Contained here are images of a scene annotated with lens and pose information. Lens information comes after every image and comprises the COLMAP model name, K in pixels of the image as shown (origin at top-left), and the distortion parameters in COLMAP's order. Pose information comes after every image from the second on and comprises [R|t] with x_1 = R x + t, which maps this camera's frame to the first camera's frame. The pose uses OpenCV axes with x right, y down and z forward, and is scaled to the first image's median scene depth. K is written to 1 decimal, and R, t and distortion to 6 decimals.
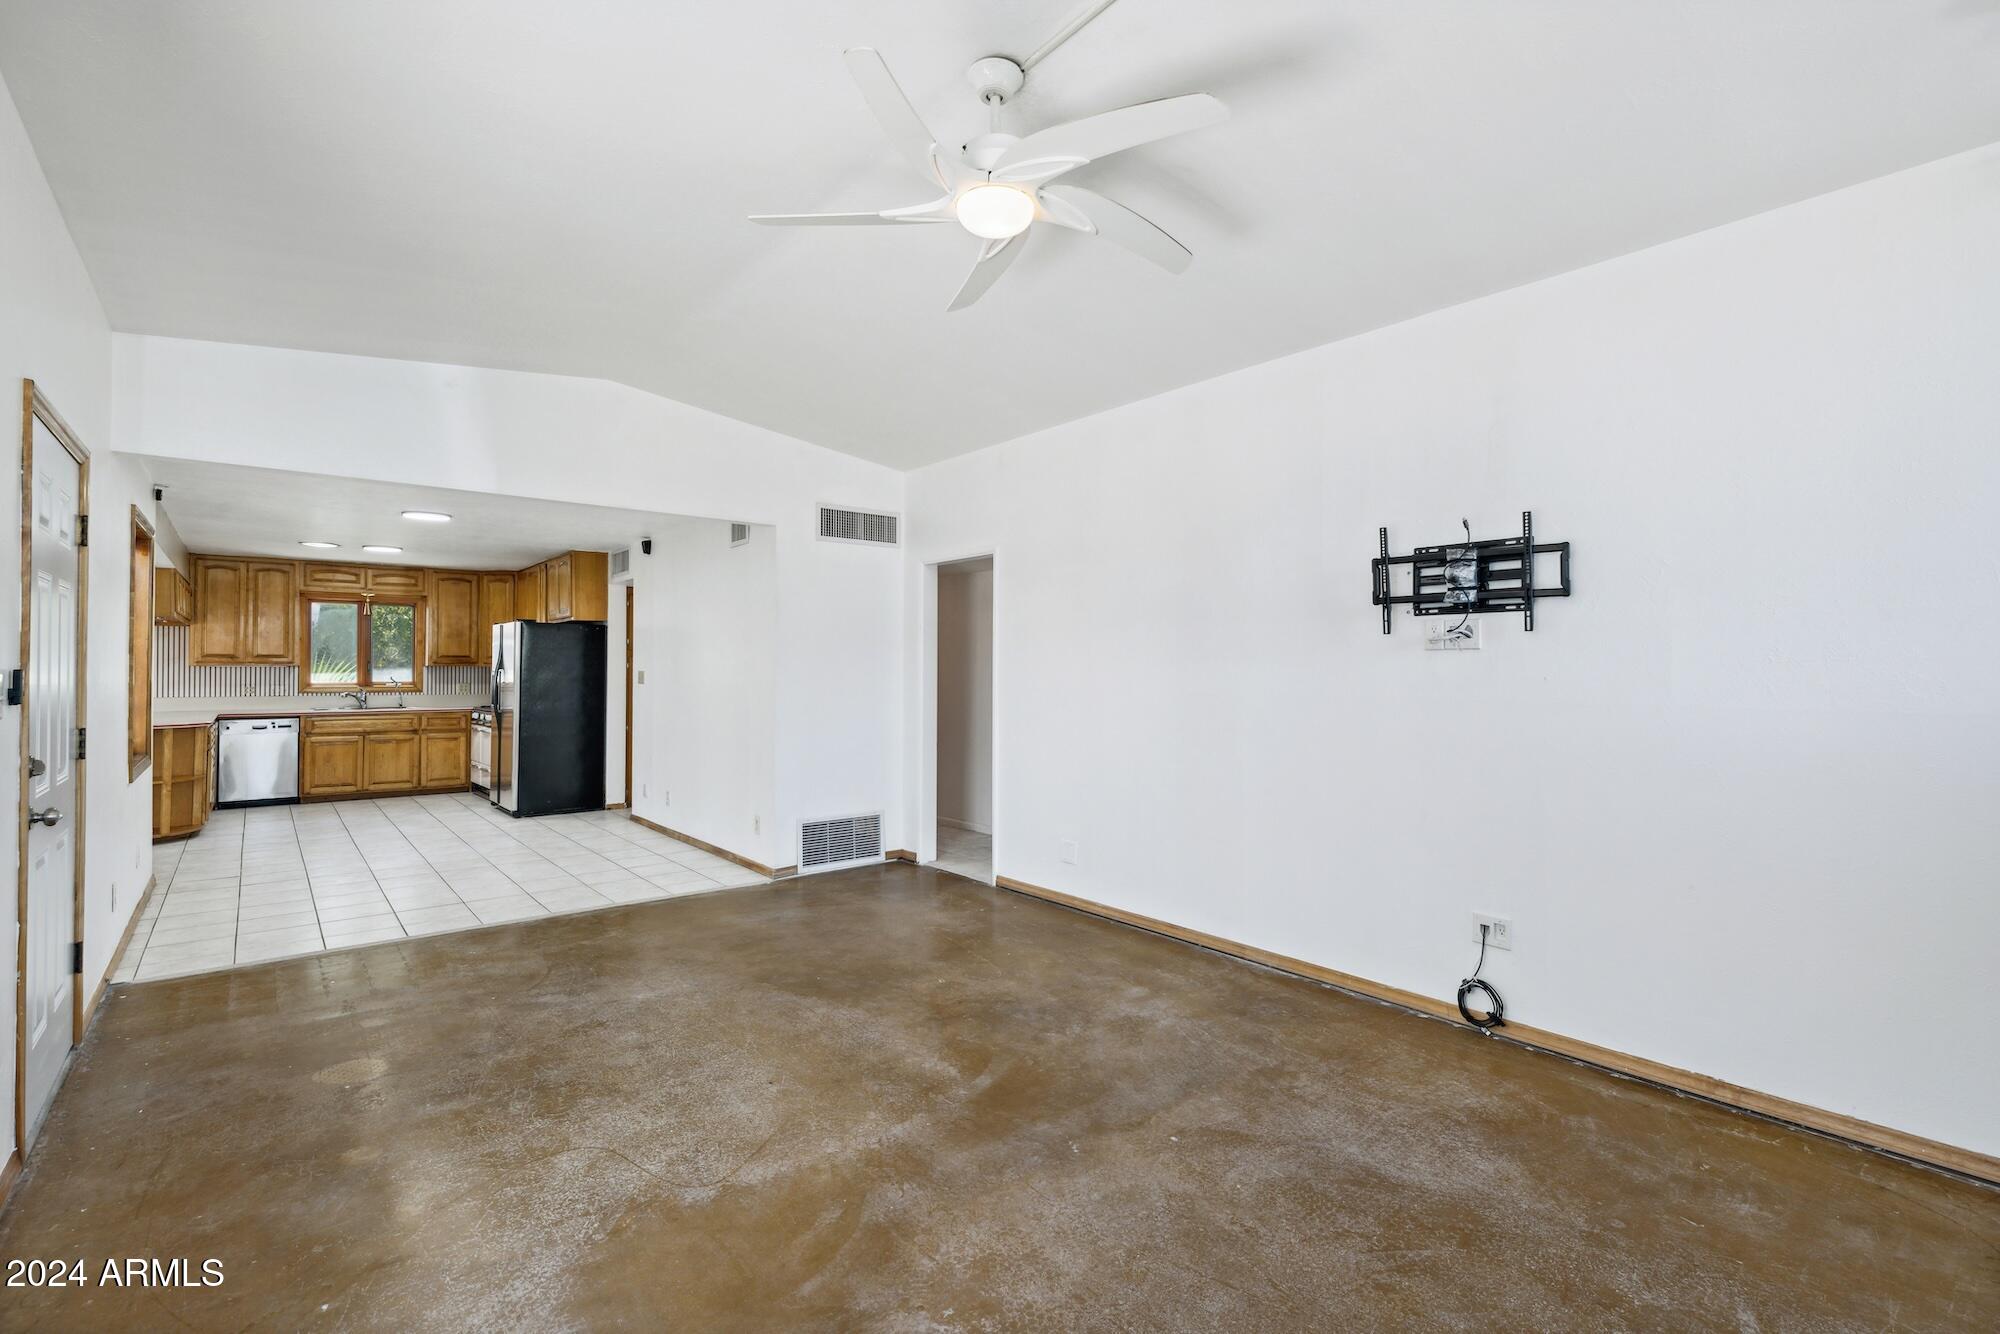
lens RADIAL K [[906.3, 0, 1004.3], [0, 906.3, 662.0], [0, 0, 1]] dist [0.002843, 0.000003]
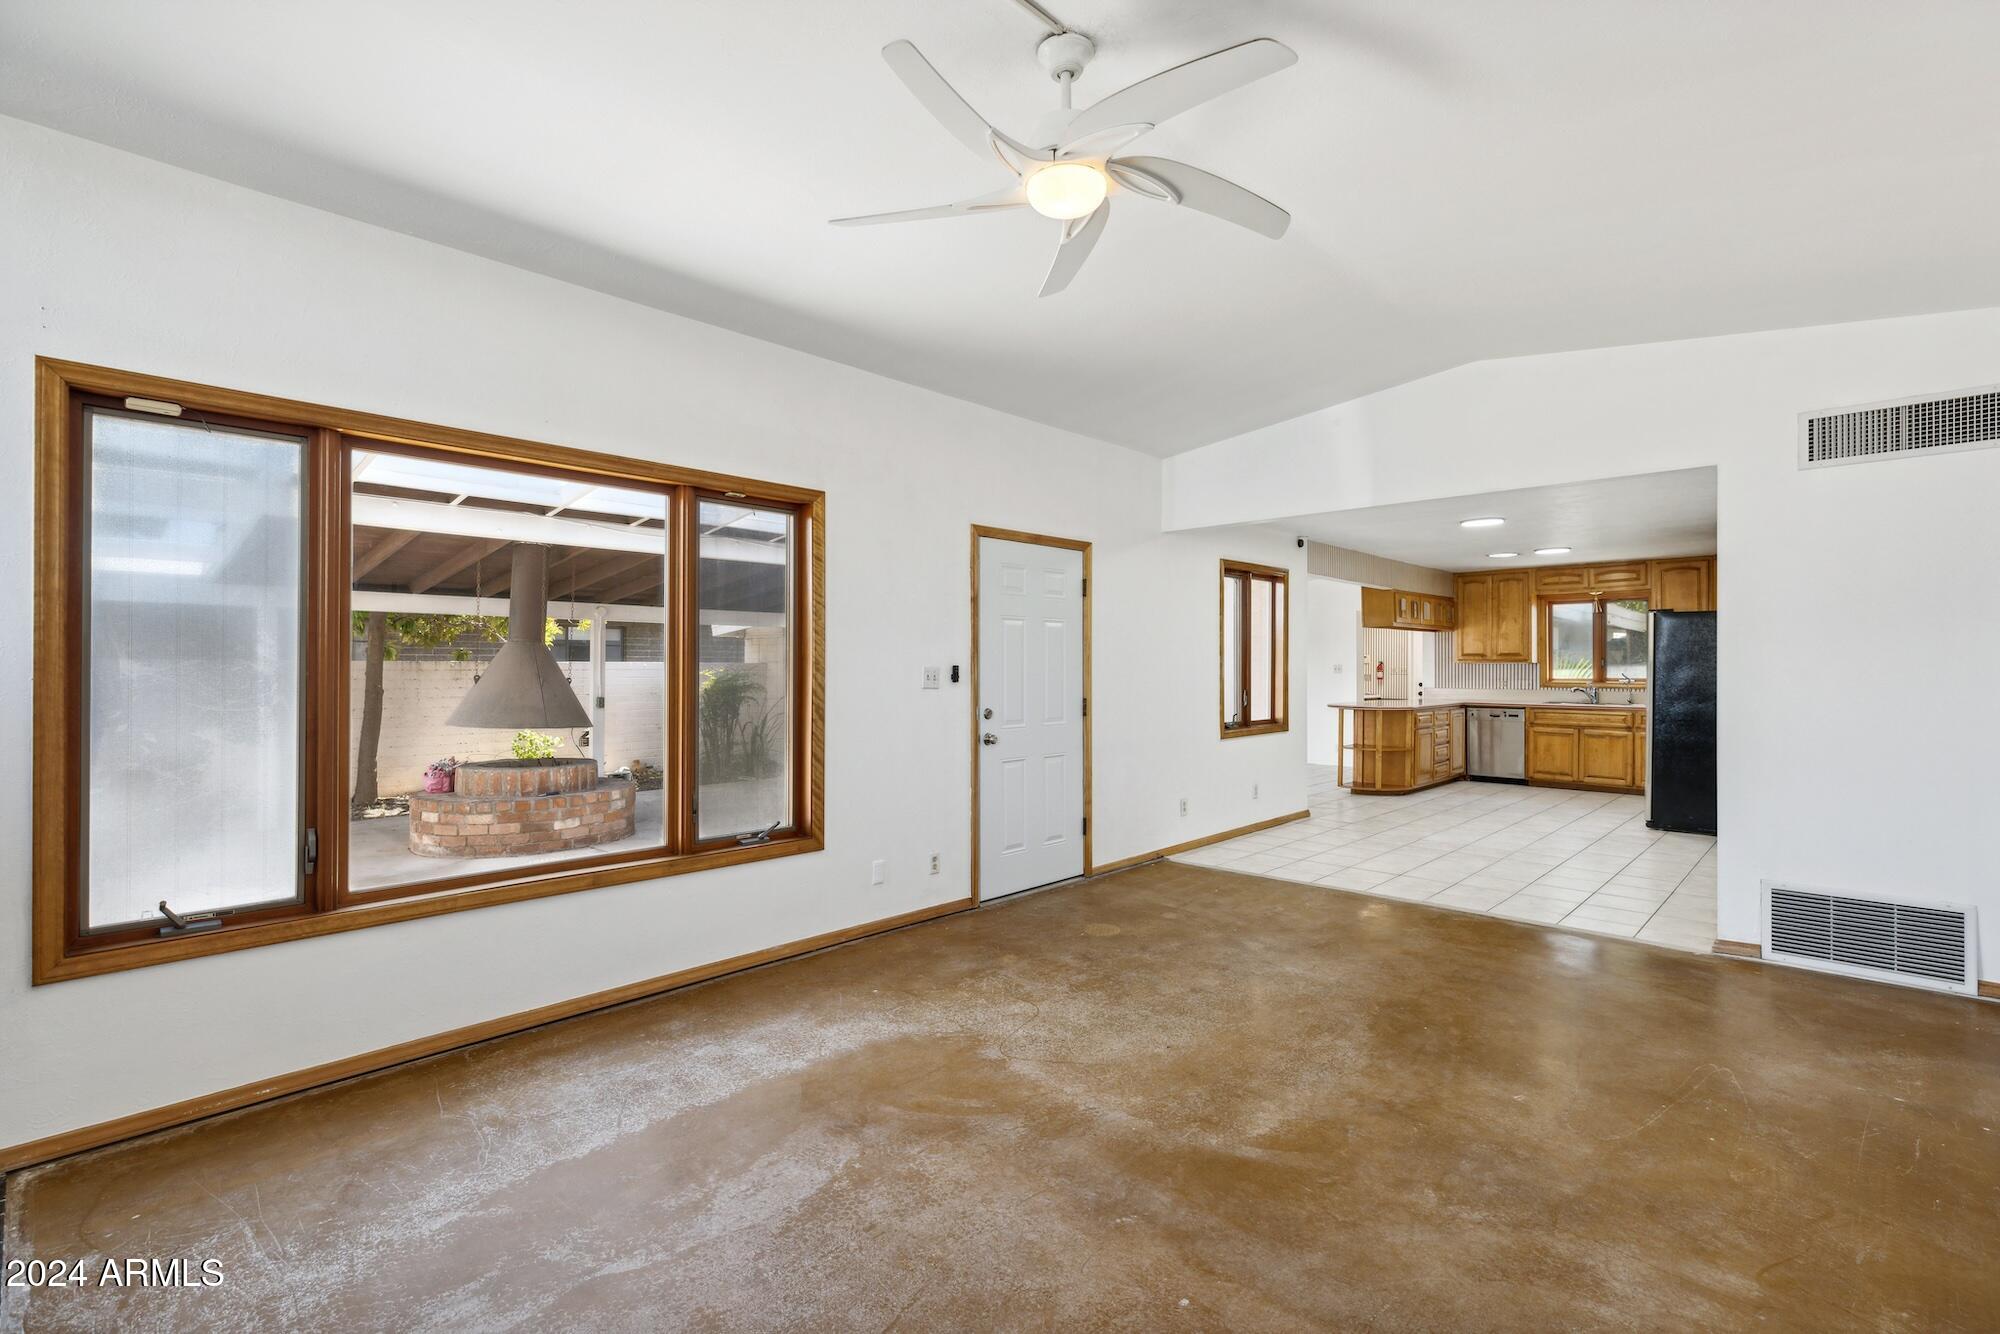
lens RADIAL K [[906.3, 0, 999.1], [0, 906.3, 665.6], [0, 0, 1]] dist [0.002843, 0.000003]
pose [[0.114148, -0.002652, -0.993460, 0.390428], [0.009389, 0.999955, -0.001590, 0.005097], [0.993419, -0.009146, 0.114167, 0.335671]]
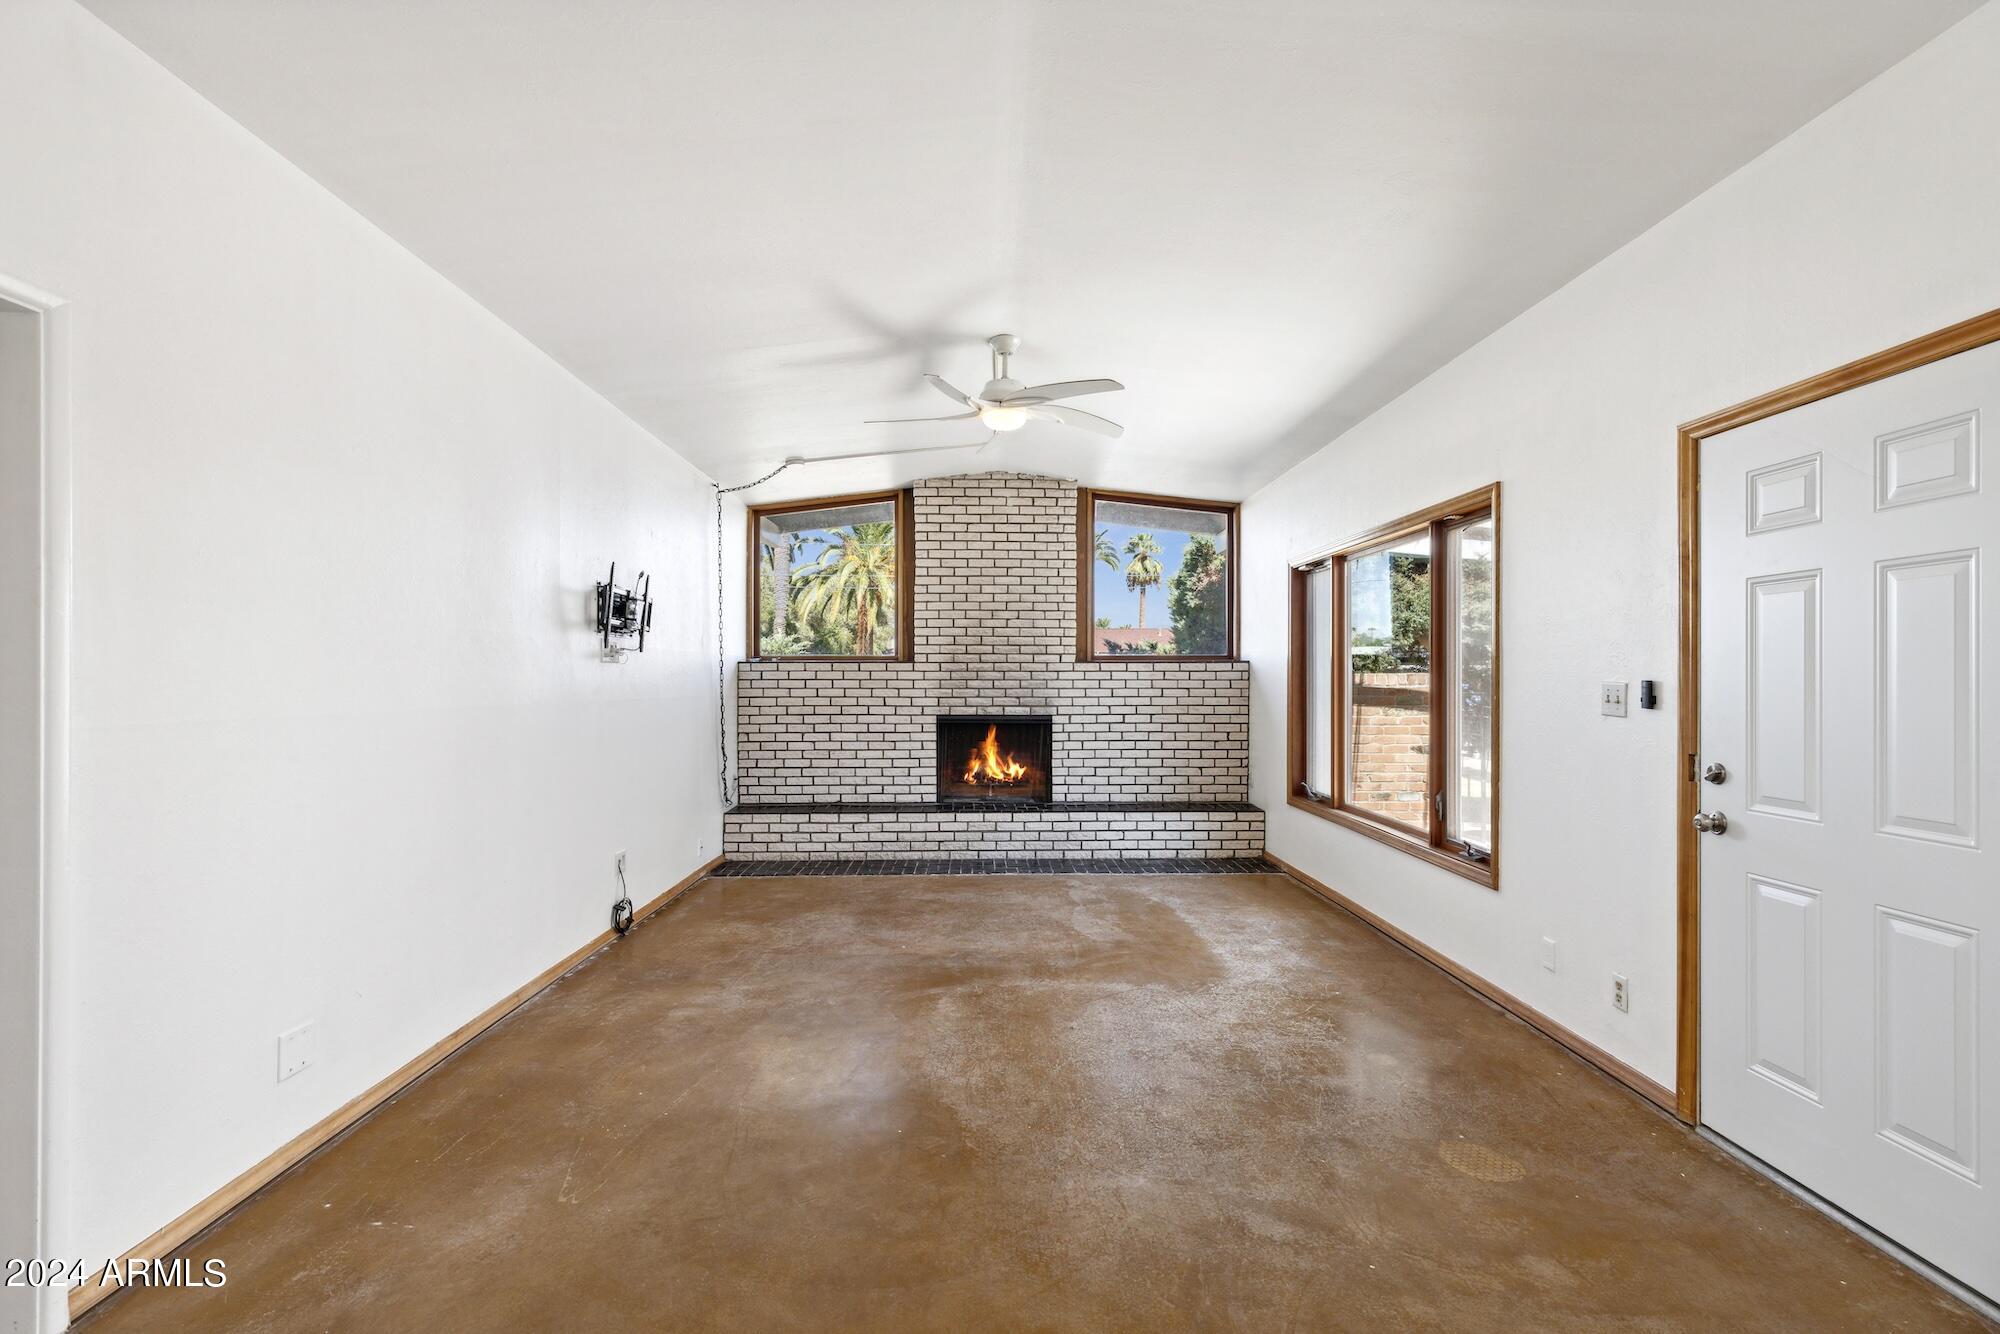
lens RADIAL K [[906.3, 0, 999.9], [0, 906.3, 681.2], [0, 0, 1]] dist [0.002843, 0.000003]
pose [[-0.784820, -0.003949, 0.619711, -0.451221], [-0.007546, 0.999966, -0.003184, 0.007748], [-0.619677, -0.007175, -0.784824, 0.981445]]
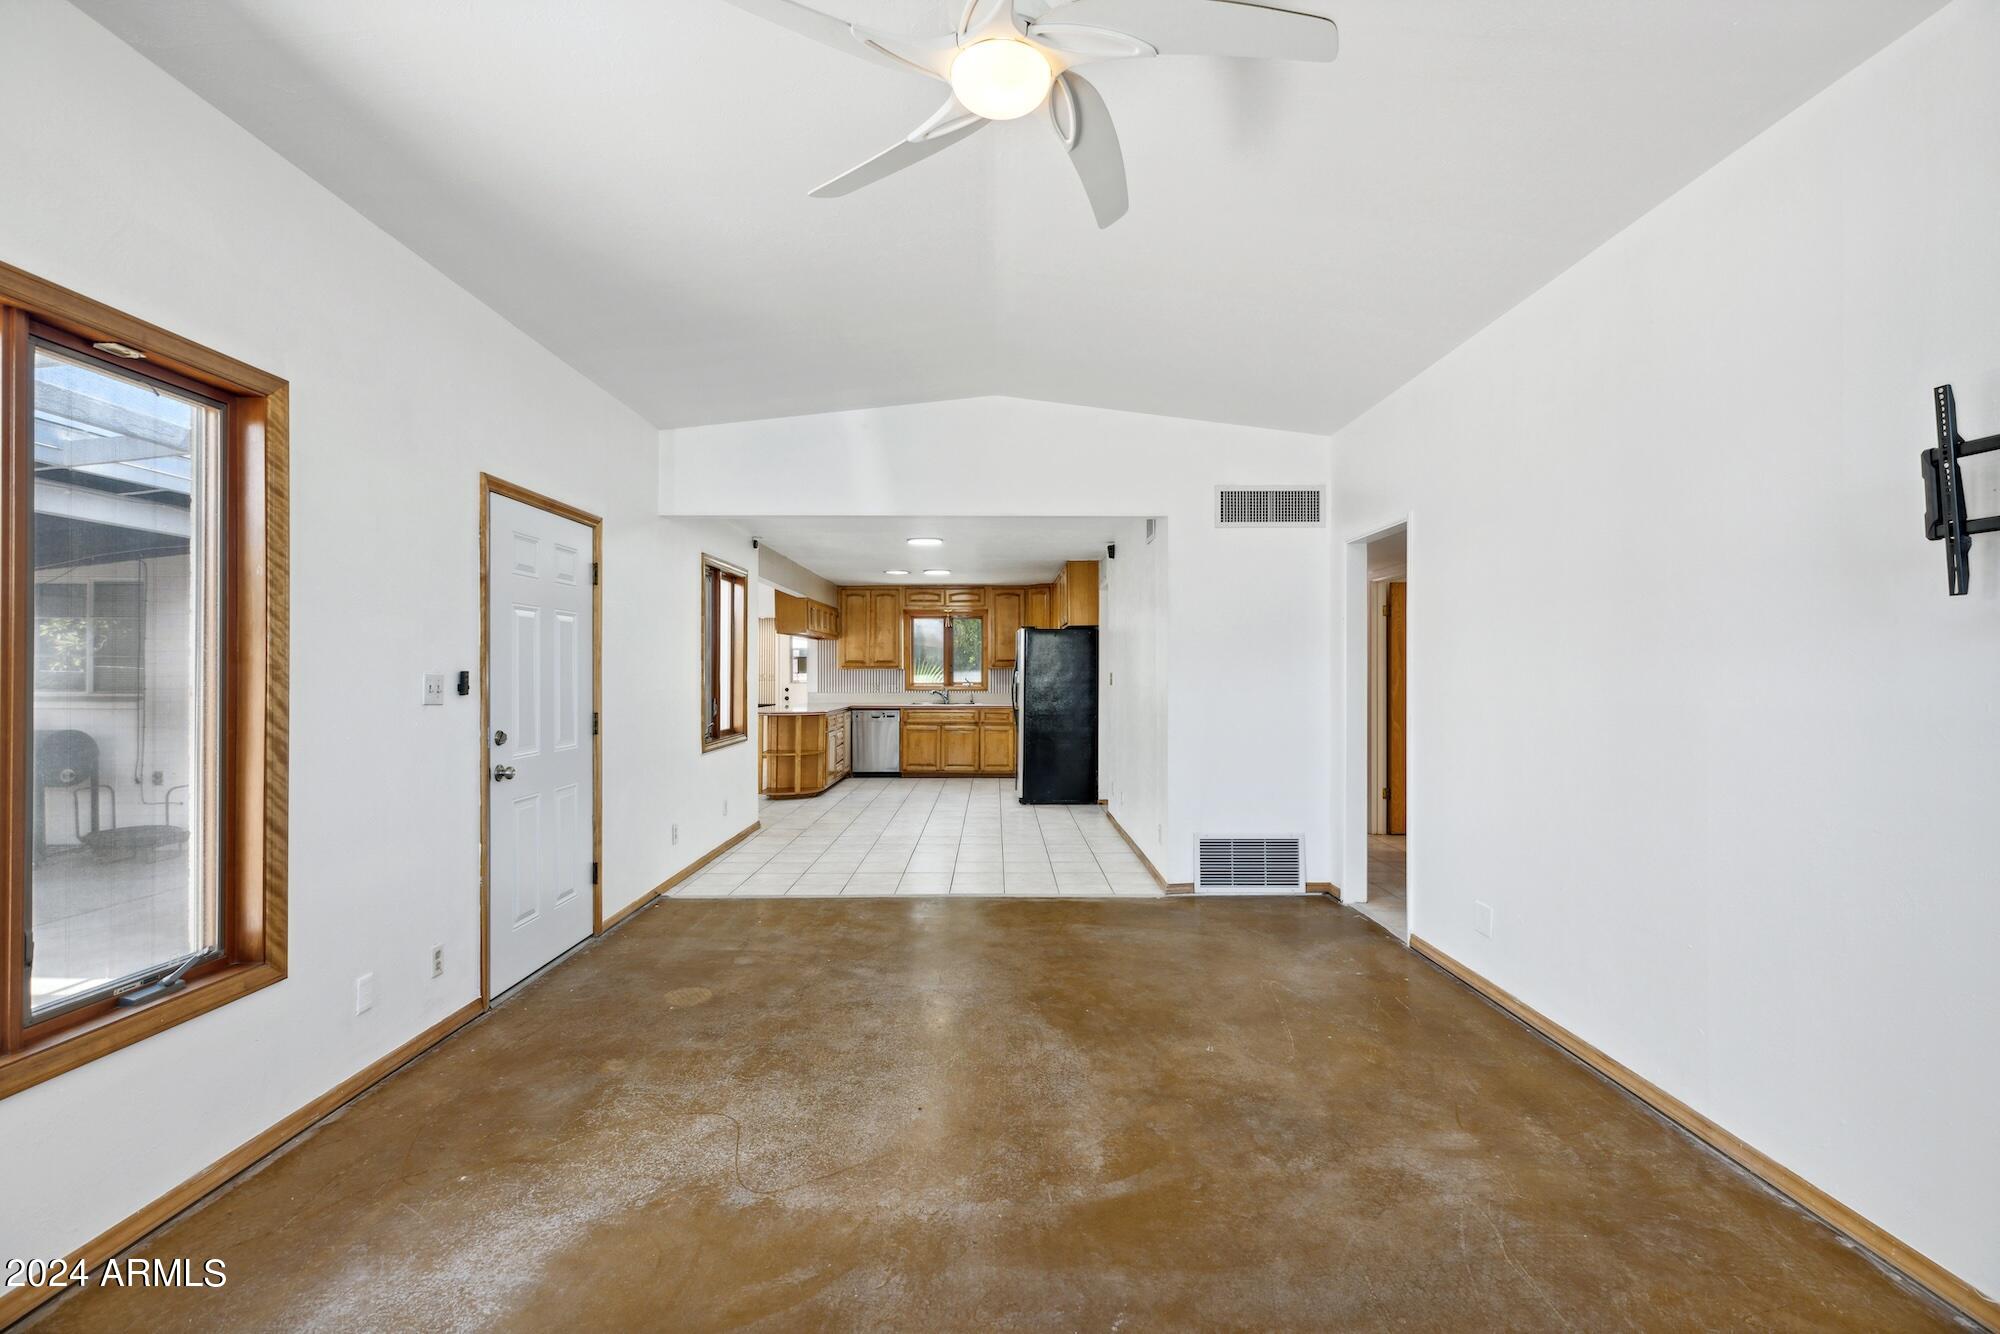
lens RADIAL K [[906.3, 0, 999.9], [0, 906.3, 670.1], [0, 0, 1]] dist [0.002843, 0.000003]
pose [[0.773708, -0.003112, -0.633534, 0.199026], [0.007021, 0.999969, 0.003663, 0.003036], [0.633503, -0.007282, 0.773706, 0.161719]]
